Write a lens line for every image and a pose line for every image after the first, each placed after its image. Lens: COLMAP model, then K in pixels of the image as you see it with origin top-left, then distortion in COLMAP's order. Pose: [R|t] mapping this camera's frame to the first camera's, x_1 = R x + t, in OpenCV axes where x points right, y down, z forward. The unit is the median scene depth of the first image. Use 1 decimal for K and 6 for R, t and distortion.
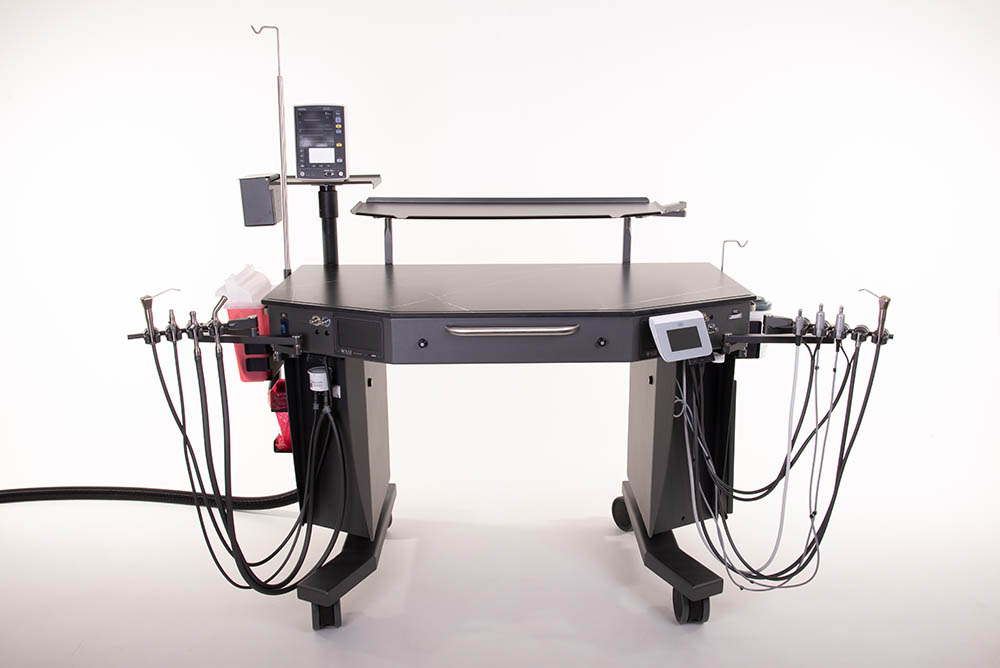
lens RADIAL K [[847.5, 0, 500.0], [0, 847.5, 334.0], [0, 0, 1]] dist [-0.001231, 0.004613]
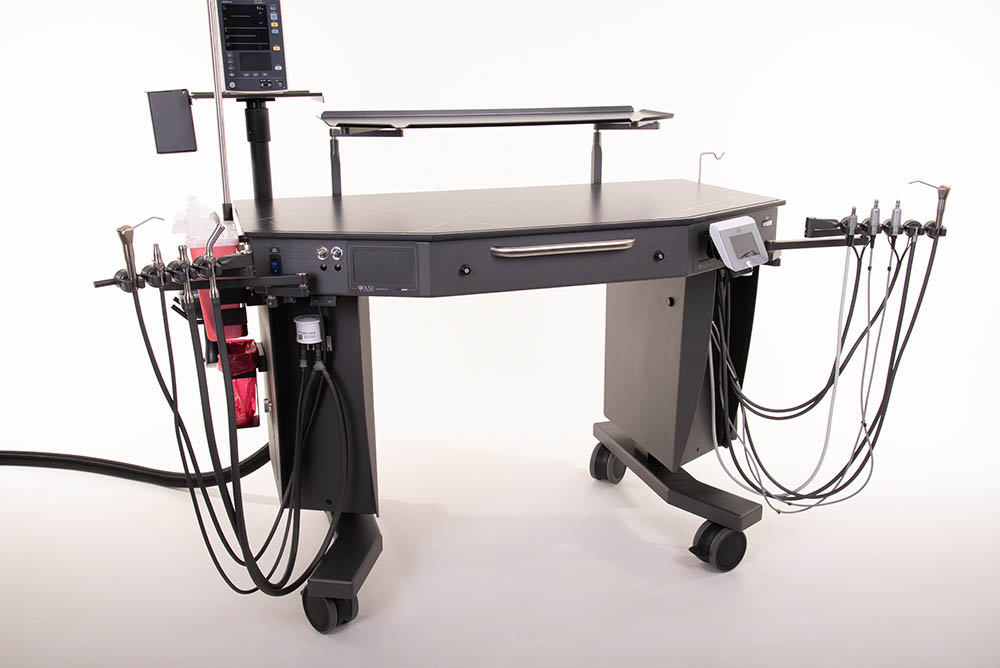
lens RADIAL K [[884.9, 0, 500.0], [0, 884.9, 334.0], [0, 0, 1]] dist [0.012013, 0.012048]
pose [[0.963376, -0.084026, 0.254649, -0.252072], [0.074892, 0.996159, 0.045372, 0.032621], [-0.257484, -0.024639, 0.965968, 0.125826]]
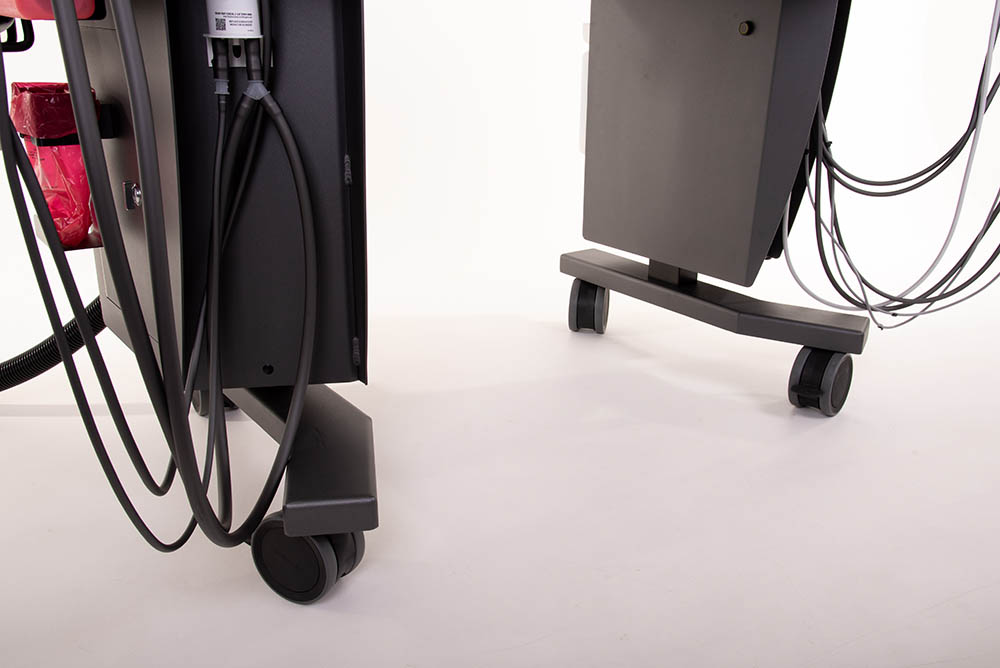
lens RADIAL K [[895.0, 0, 467.3], [0, 895.0, 333.5], [0, 0, 1]] dist [0.001204, -0.000583]
pose [[0.833145, -0.187308, 0.520371, -0.369425], [0.132952, 0.981142, 0.140299, 0.158726], [-0.536837, -0.047706, 0.842336, 0.570130]]
